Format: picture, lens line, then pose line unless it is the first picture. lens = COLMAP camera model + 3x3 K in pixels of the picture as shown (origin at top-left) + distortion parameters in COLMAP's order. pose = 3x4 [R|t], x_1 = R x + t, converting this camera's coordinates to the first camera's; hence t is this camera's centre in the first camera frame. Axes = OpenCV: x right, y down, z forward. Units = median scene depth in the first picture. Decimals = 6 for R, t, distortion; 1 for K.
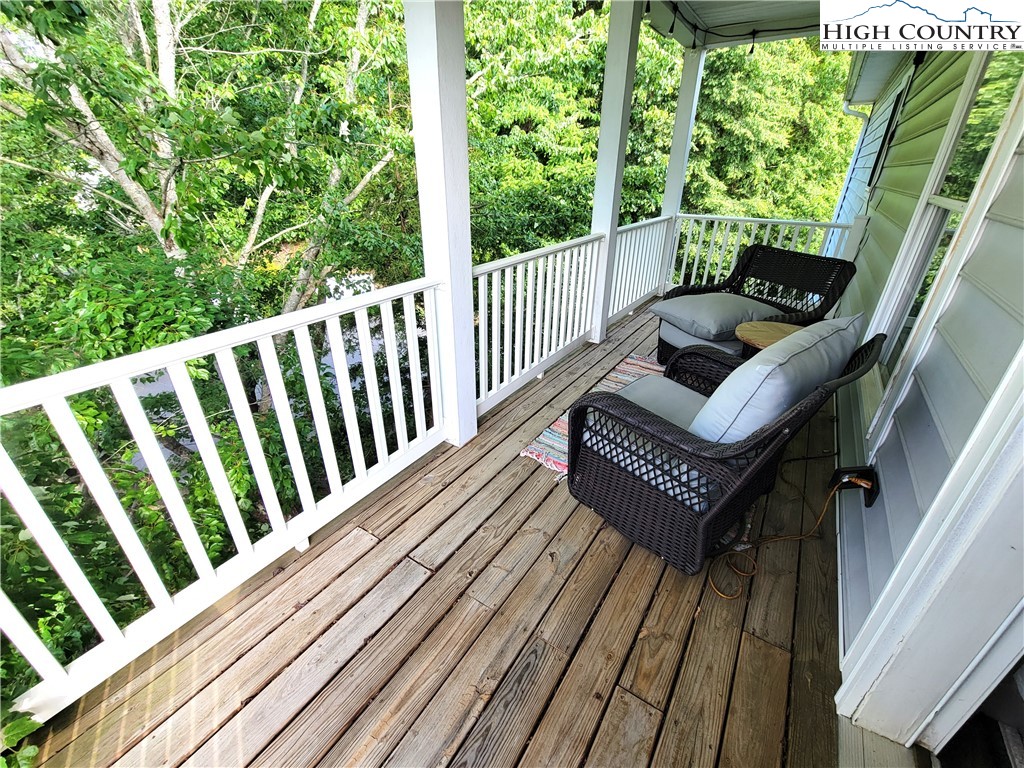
lens RADIAL K [[449.0, 0, 514.7], [0, 449.0, 385.1], [0, 0, 1]] dist [-0.048864, -0.000130]
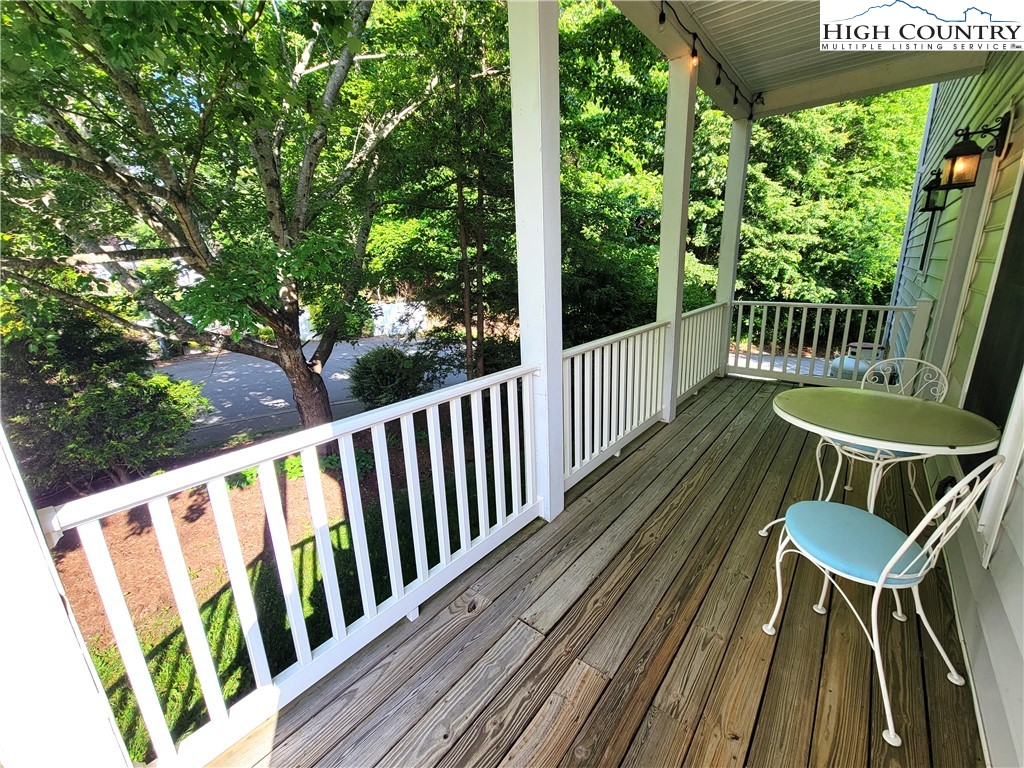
lens RADIAL K [[435.1, 0, 514.5], [0, 435.1, 379.6], [0, 0, 1]] dist [-0.000495, -0.000570]
pose [[0.990081, -0.057117, -0.128361, -0.057230], [0.027534, 0.974799, -0.221381, 0.038943], [0.137770, 0.215651, 0.966703, -0.083945]]
